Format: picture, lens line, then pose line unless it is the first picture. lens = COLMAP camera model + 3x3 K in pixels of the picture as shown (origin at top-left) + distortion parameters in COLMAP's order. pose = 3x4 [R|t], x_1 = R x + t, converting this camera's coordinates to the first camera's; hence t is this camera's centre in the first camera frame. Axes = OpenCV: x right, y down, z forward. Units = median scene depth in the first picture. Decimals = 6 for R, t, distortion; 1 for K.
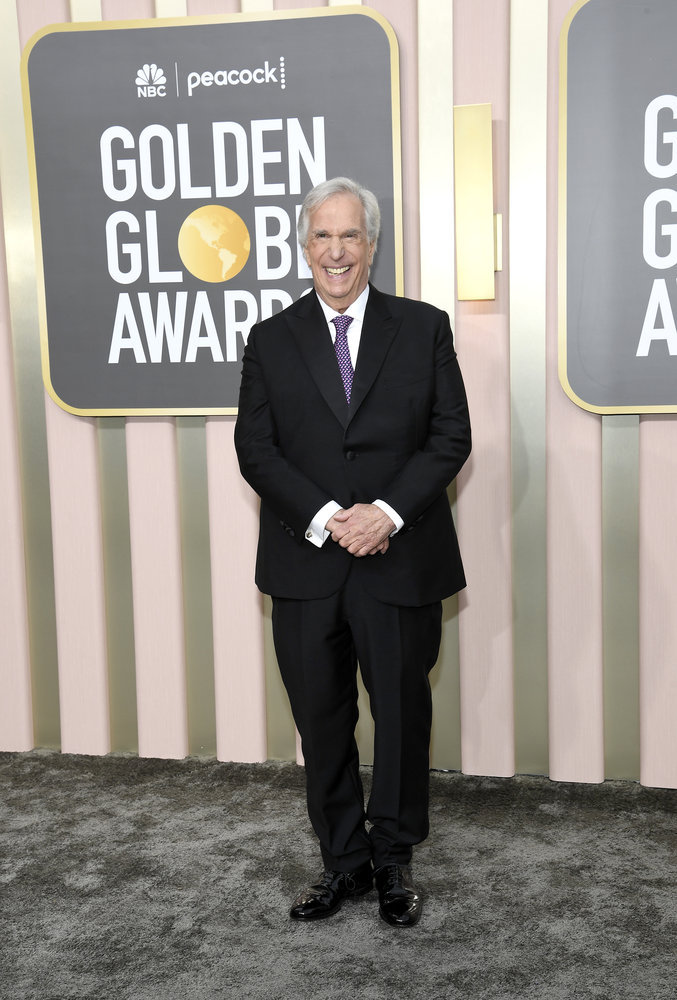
lens RADIAL K [[1582.7, 0, 328.1], [0, 1582.7, 517.7], [0, 0, 1]] dist [0.247536, 0.000000]
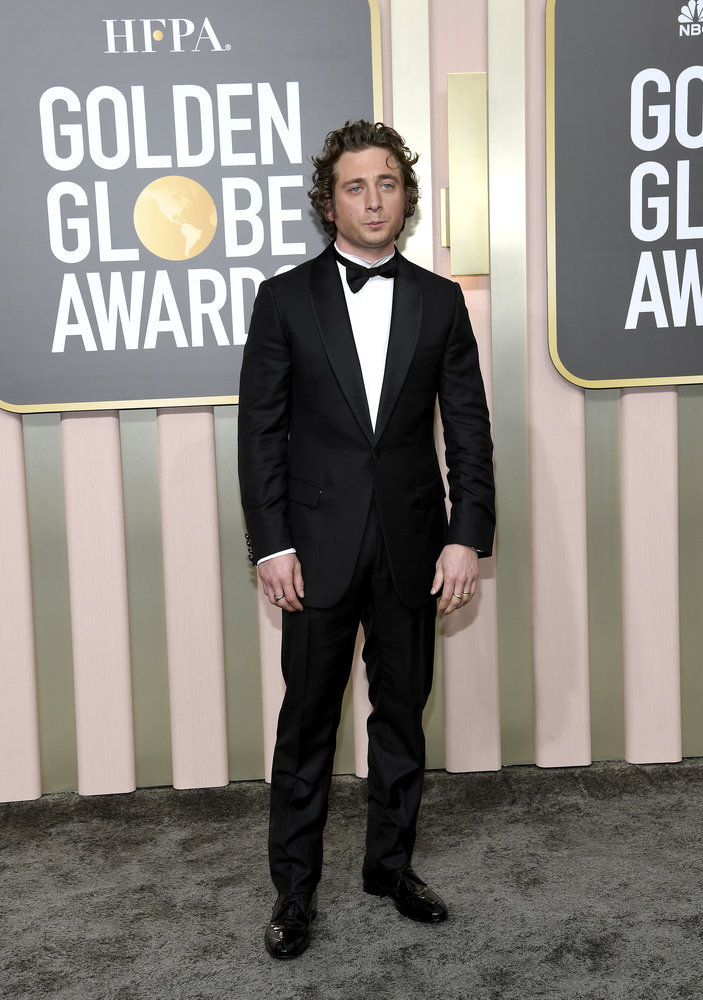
lens RADIAL K [[1651.6, 0, 336.9], [0, 1651.6, 482.0], [0, 0, 1]] dist [0.265433, 0.000000]
pose [[0.947521, -0.051834, 0.315463, -0.291867], [0.059016, 0.998169, -0.013248, -0.003456], [-0.314199, 0.031170, 0.948845, 0.074481]]
